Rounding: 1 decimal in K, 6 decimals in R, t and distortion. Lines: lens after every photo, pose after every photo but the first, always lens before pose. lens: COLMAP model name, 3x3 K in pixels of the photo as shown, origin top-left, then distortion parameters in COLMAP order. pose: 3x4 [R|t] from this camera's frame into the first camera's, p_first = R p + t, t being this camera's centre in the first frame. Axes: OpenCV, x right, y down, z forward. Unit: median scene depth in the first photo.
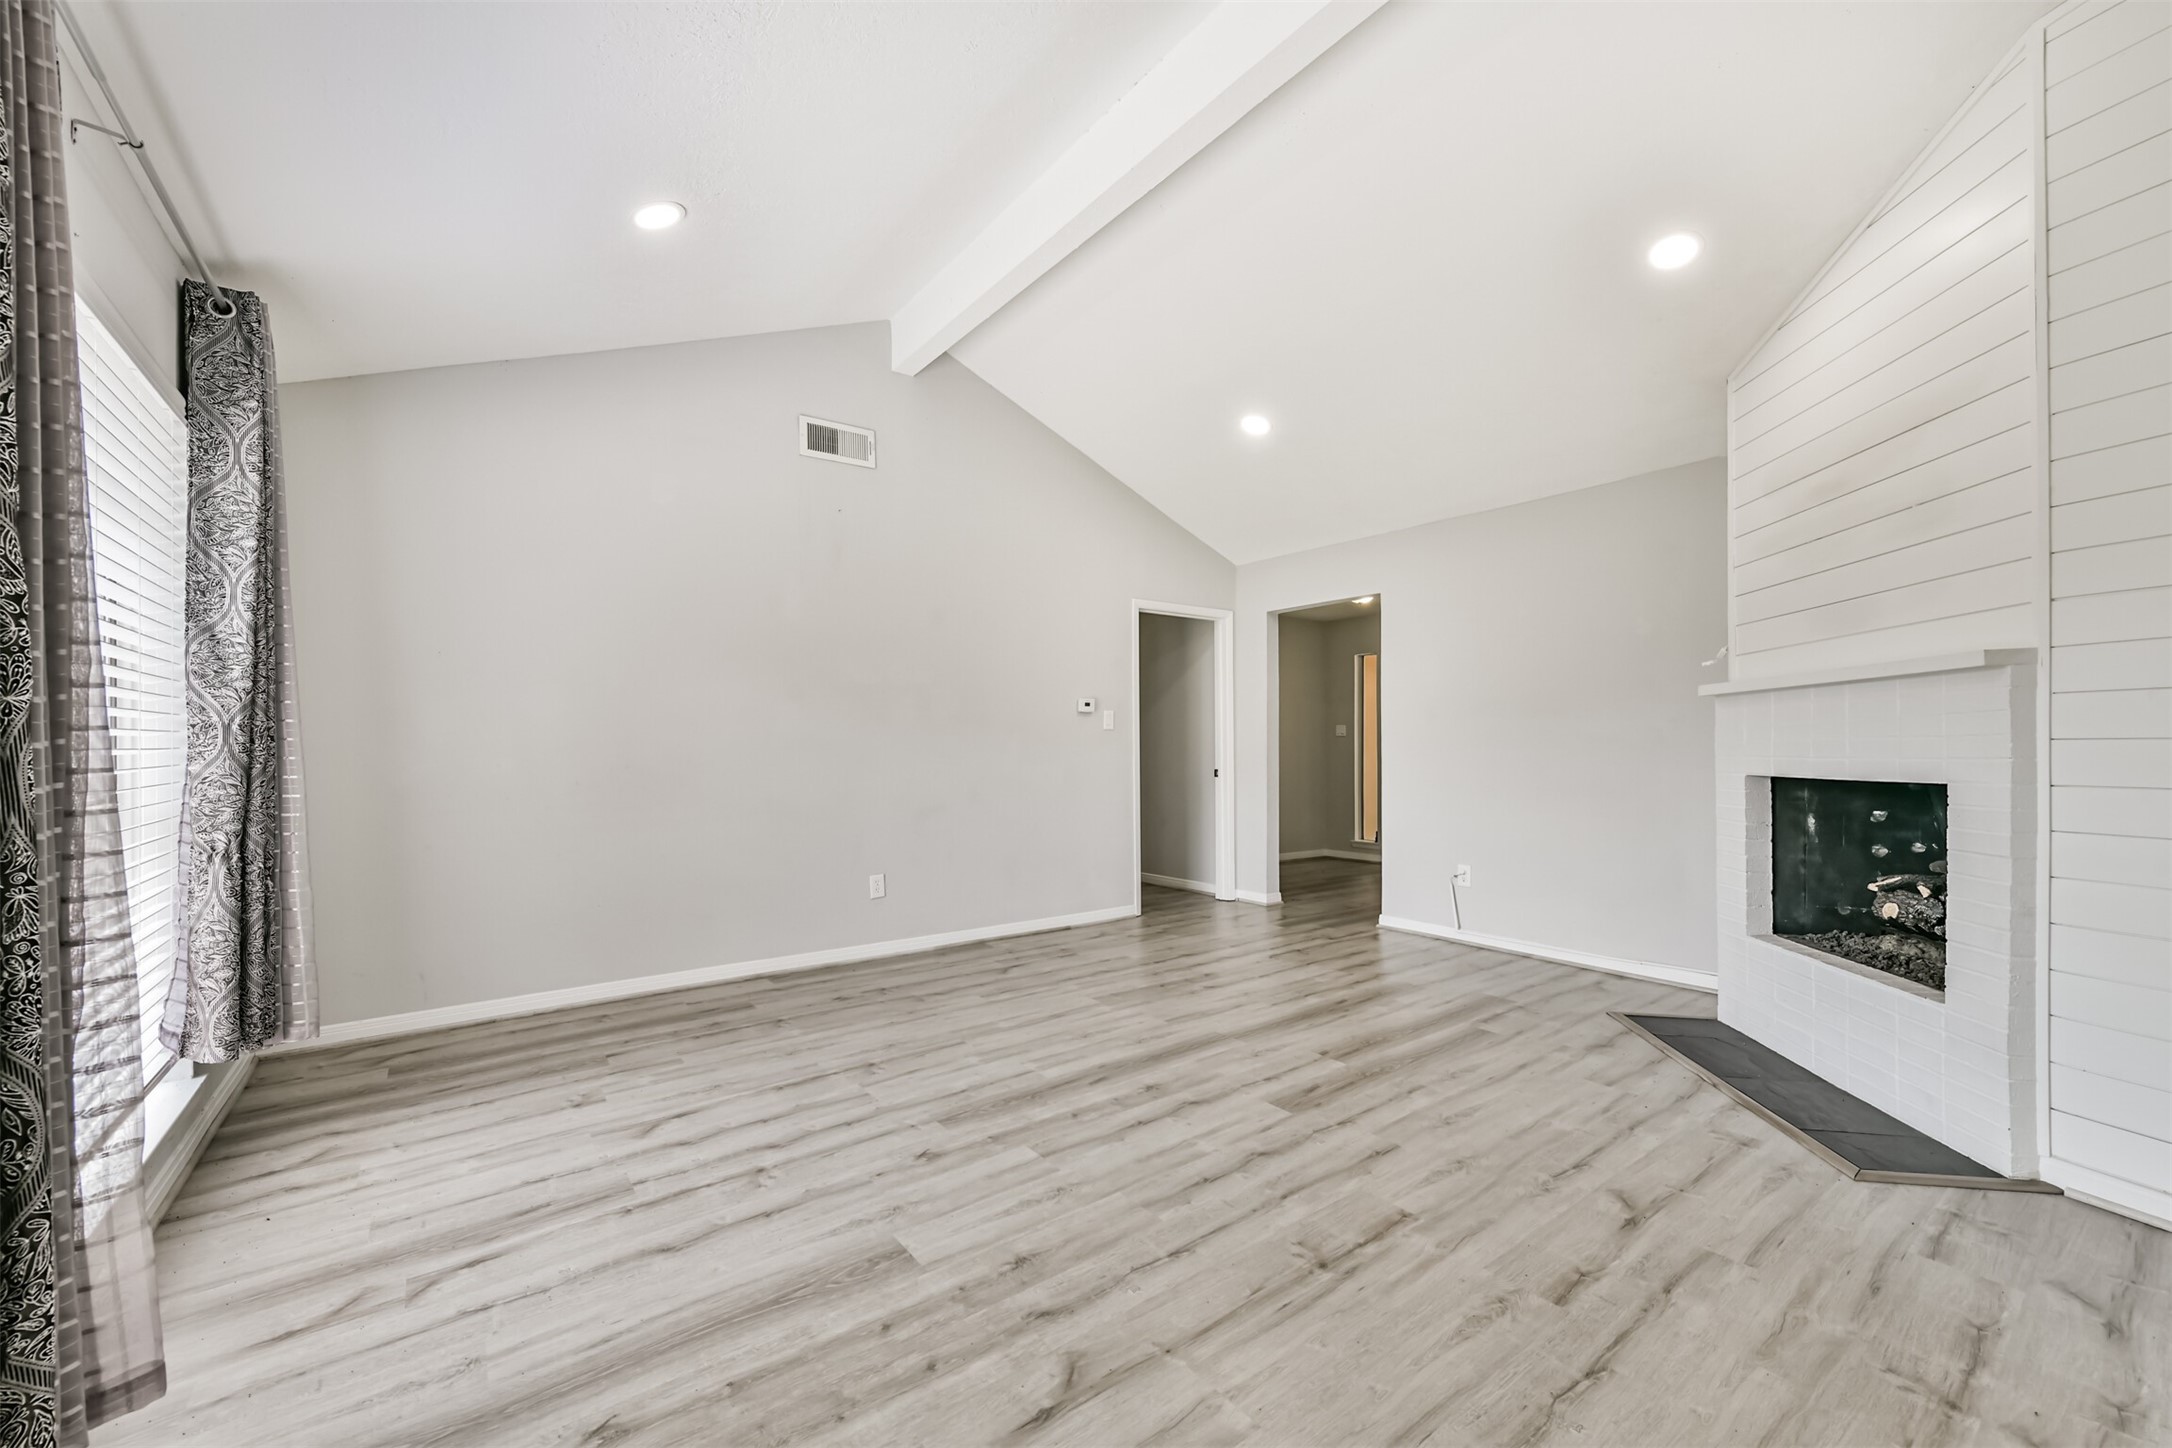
lens RADIAL K [[847.8, 0, 1084.7], [0, 847.8, 742.5], [0, 0, 1]] dist [0.000483, -0.000172]
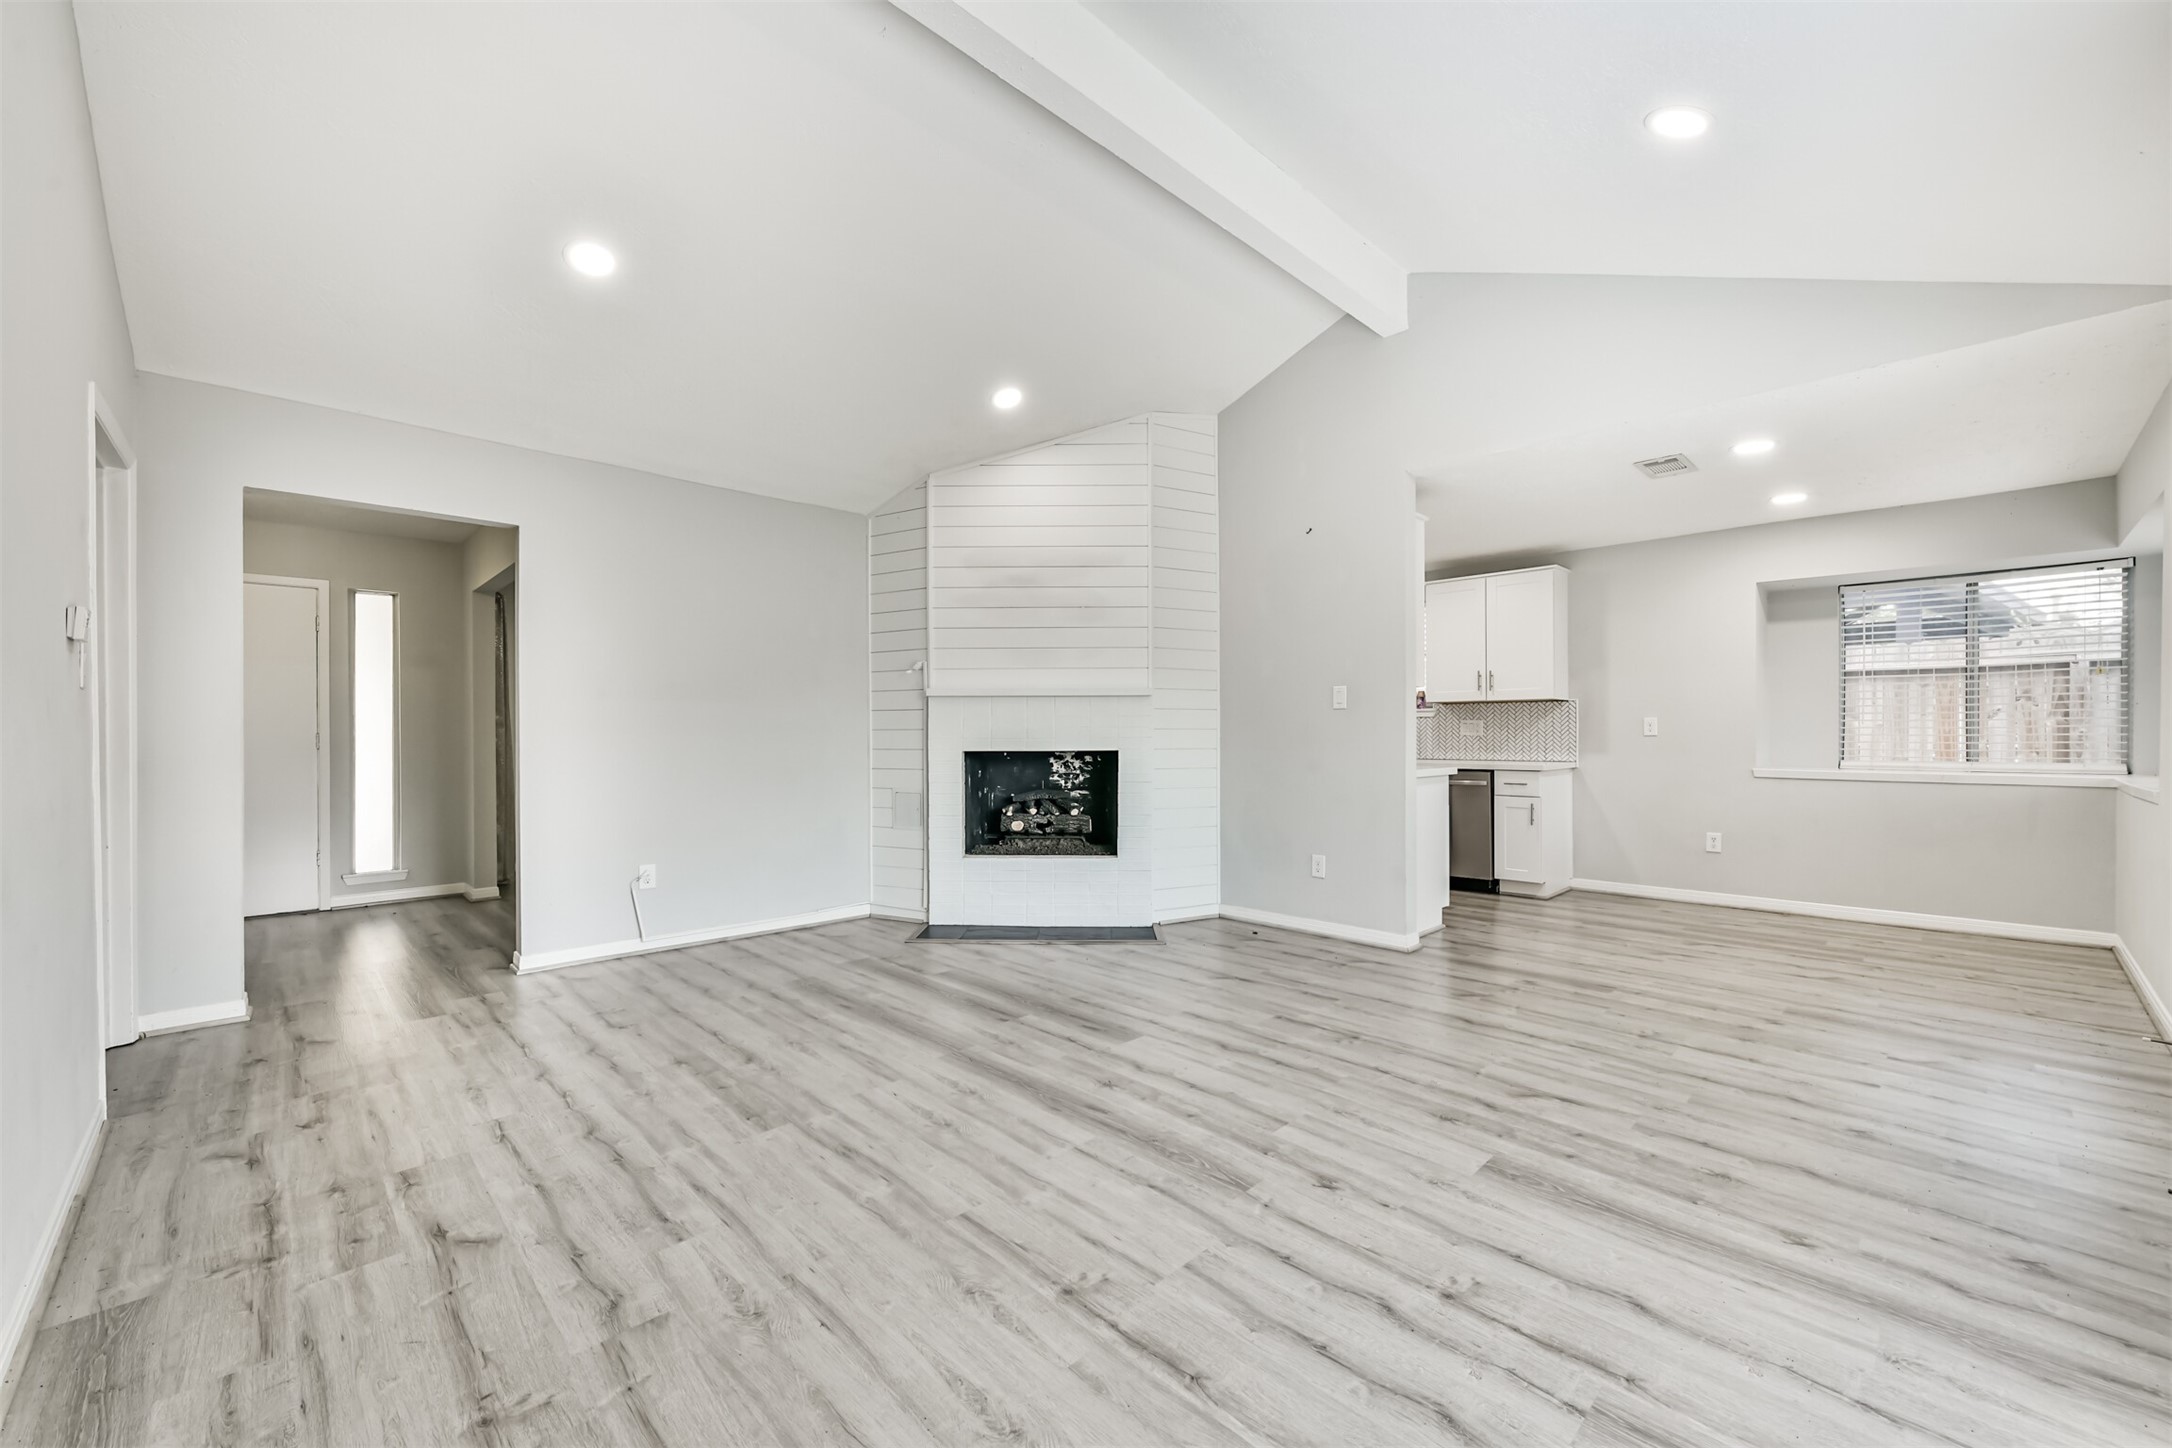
lens RADIAL K [[857.1, 0, 1094.4], [0, 857.1, 708.5], [0, 0, 1]] dist [-0.001228, -0.000450]
pose [[-0.127857, 0.029334, 0.991359, -0.827225], [-0.003966, 0.999539, -0.030087, 0.009318], [-0.991785, -0.007779, -0.127681, 1.055152]]
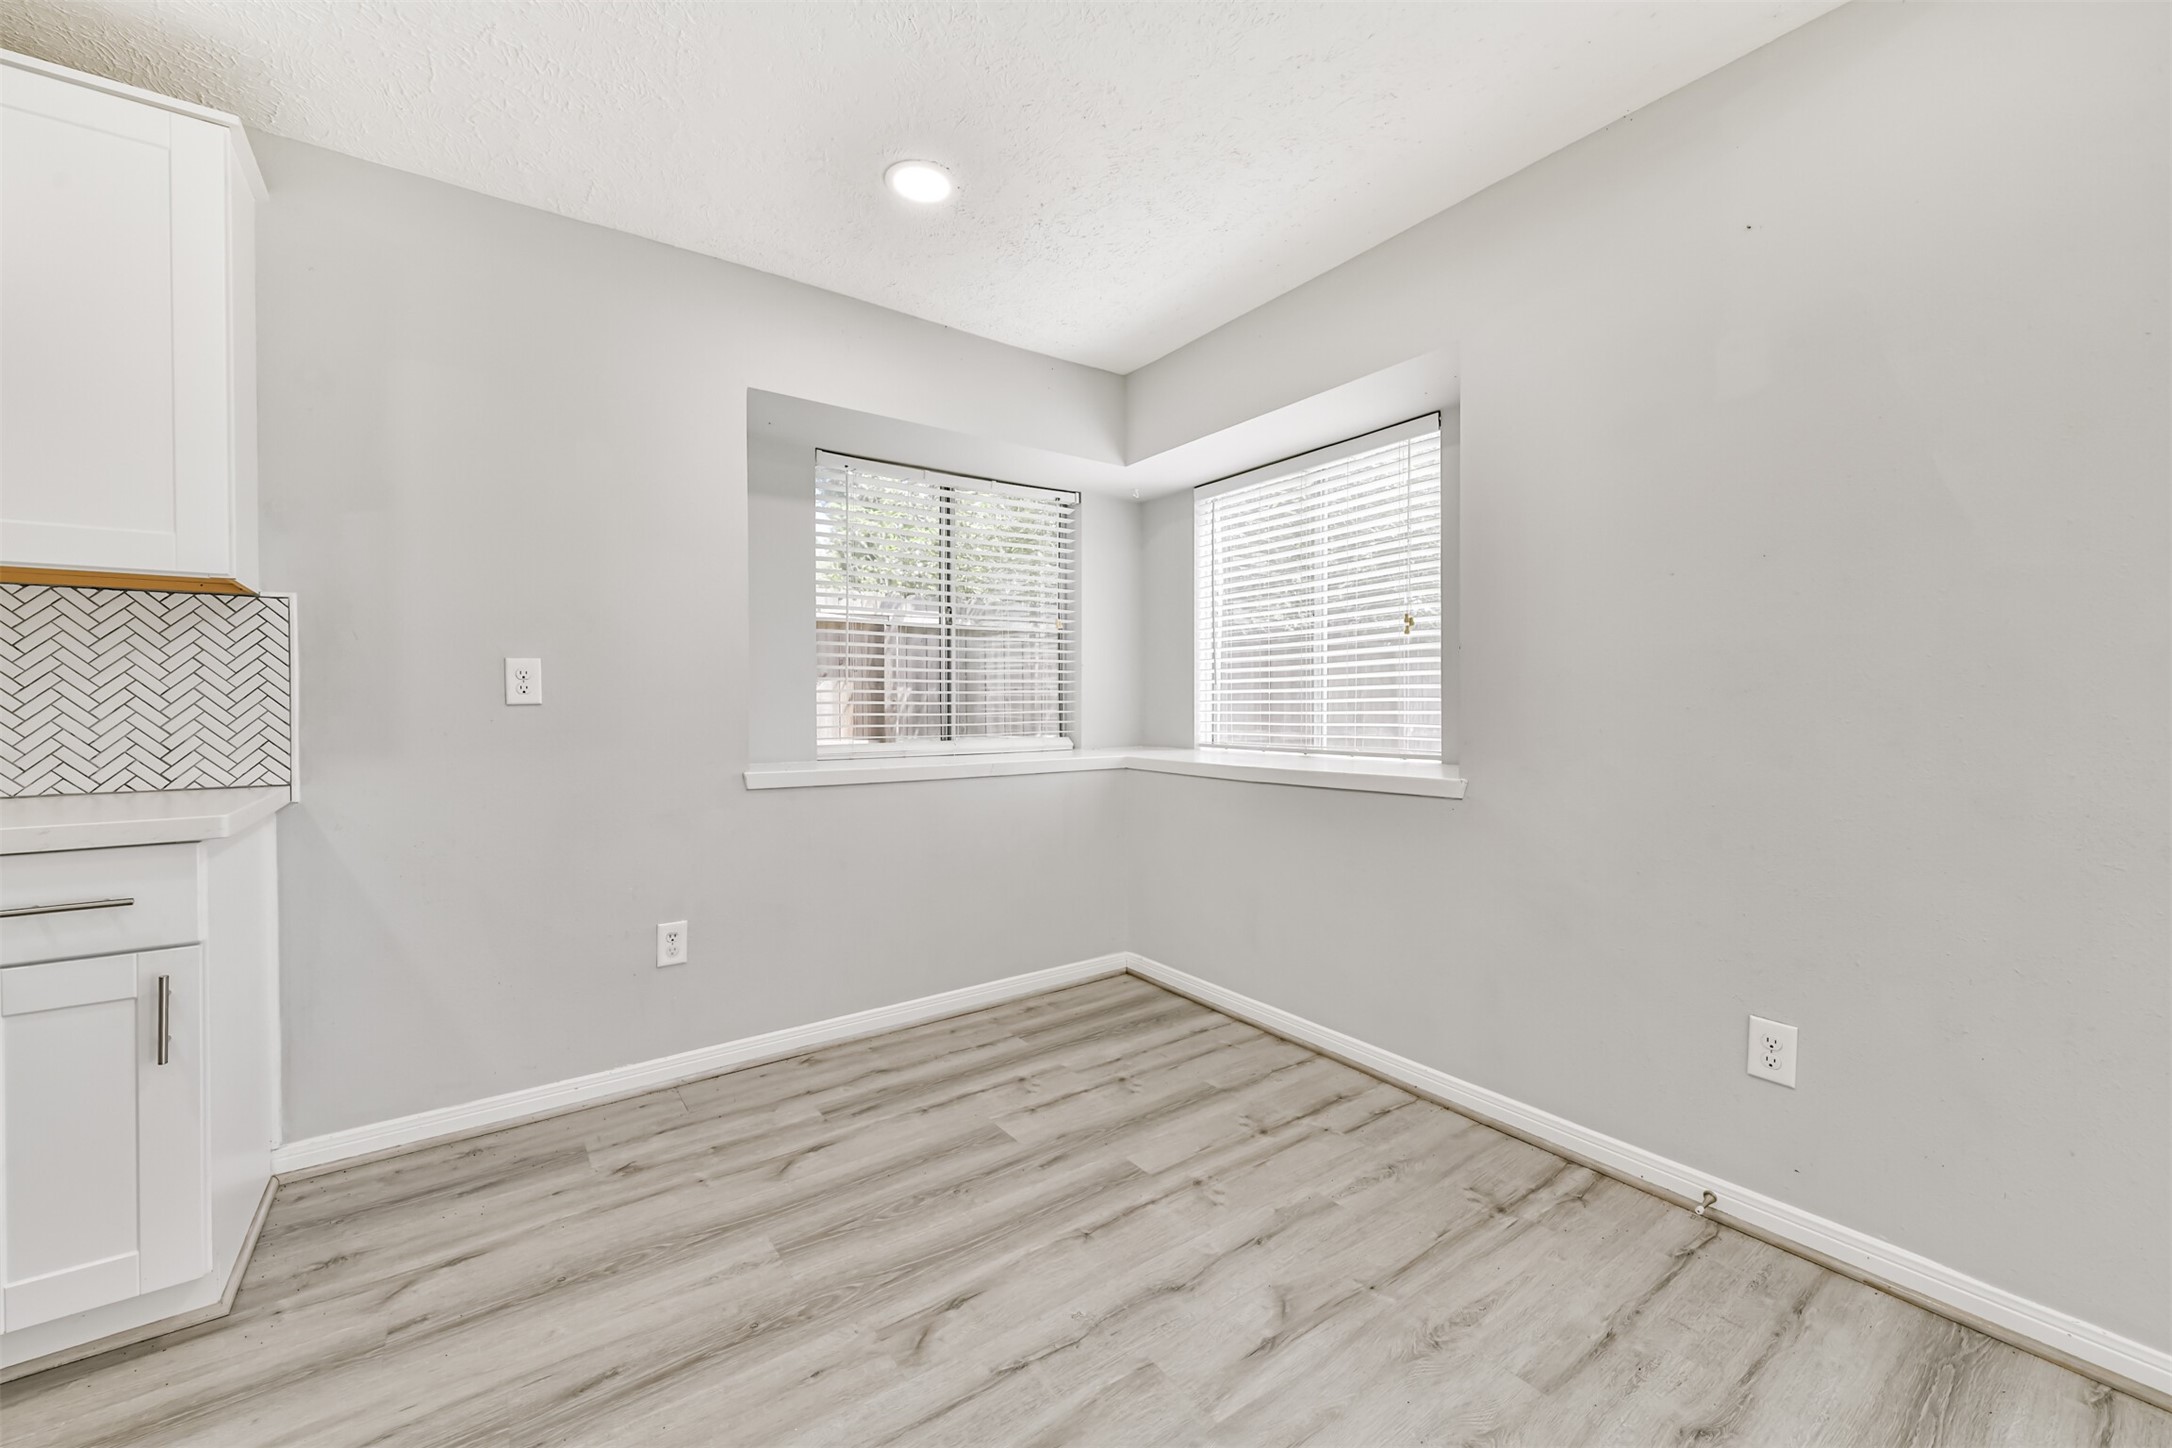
lens RADIAL K [[857.1, 0, 1094.4], [0, 857.1, 708.5], [0, 0, 1]] dist [-0.001228, -0.000450]
pose [[-0.999925, 0.001499, 0.012153, 0.433908], [0.001430, 0.999983, -0.005665, 0.016288], [-0.012161, -0.005647, -0.999910, 0.305454]]
